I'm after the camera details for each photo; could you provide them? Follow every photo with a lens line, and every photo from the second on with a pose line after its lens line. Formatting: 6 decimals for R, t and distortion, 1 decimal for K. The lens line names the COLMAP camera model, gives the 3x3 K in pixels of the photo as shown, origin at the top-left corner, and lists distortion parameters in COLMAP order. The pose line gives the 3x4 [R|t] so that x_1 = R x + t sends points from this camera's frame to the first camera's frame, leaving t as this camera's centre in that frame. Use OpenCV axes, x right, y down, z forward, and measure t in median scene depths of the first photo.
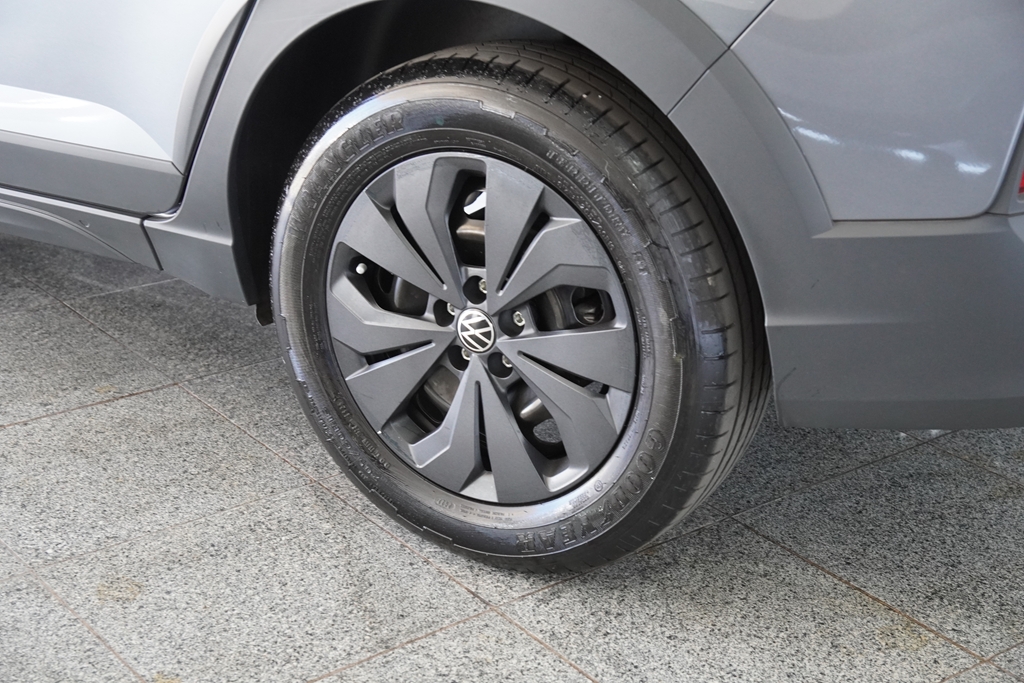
lens RADIAL K [[1708.3, 0, 495.0], [0, 1708.3, 346.6], [0, 0, 1]] dist [0.292227, 0.000000]
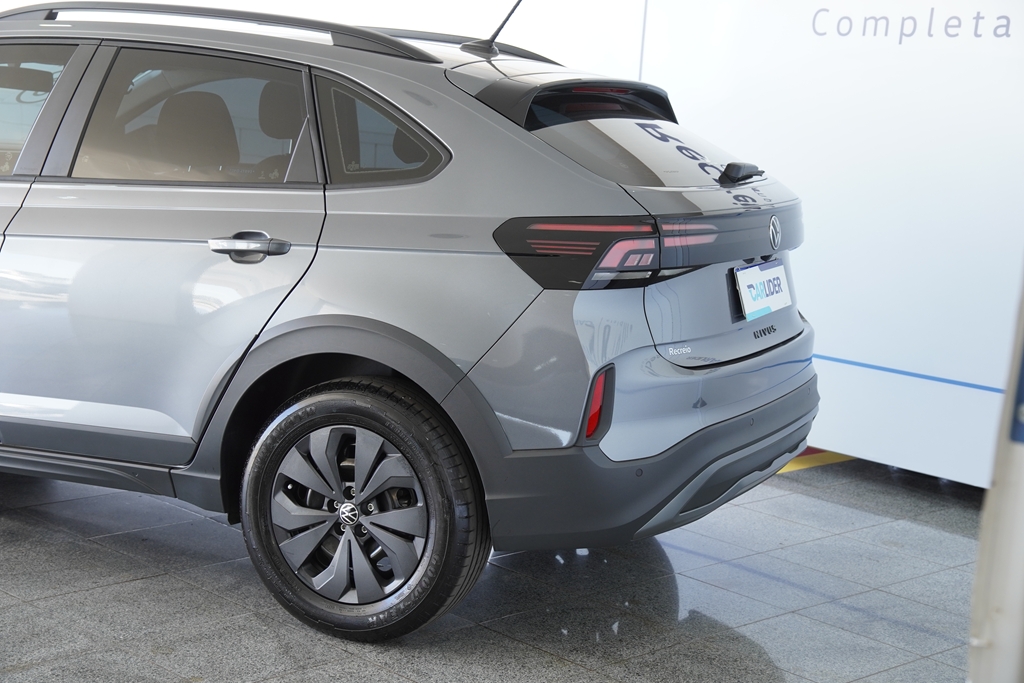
lens RADIAL K [[1708.3, 0, 517.1], [0, 1708.3, 345.4], [0, 0, 1]] dist [0.292227, 0.000000]
pose [[0.992177, 0.011719, 0.124284, -0.068806], [0.017025, 0.973579, -0.227714, 0.263706], [-0.123669, 0.228048, 0.965764, -1.040164]]
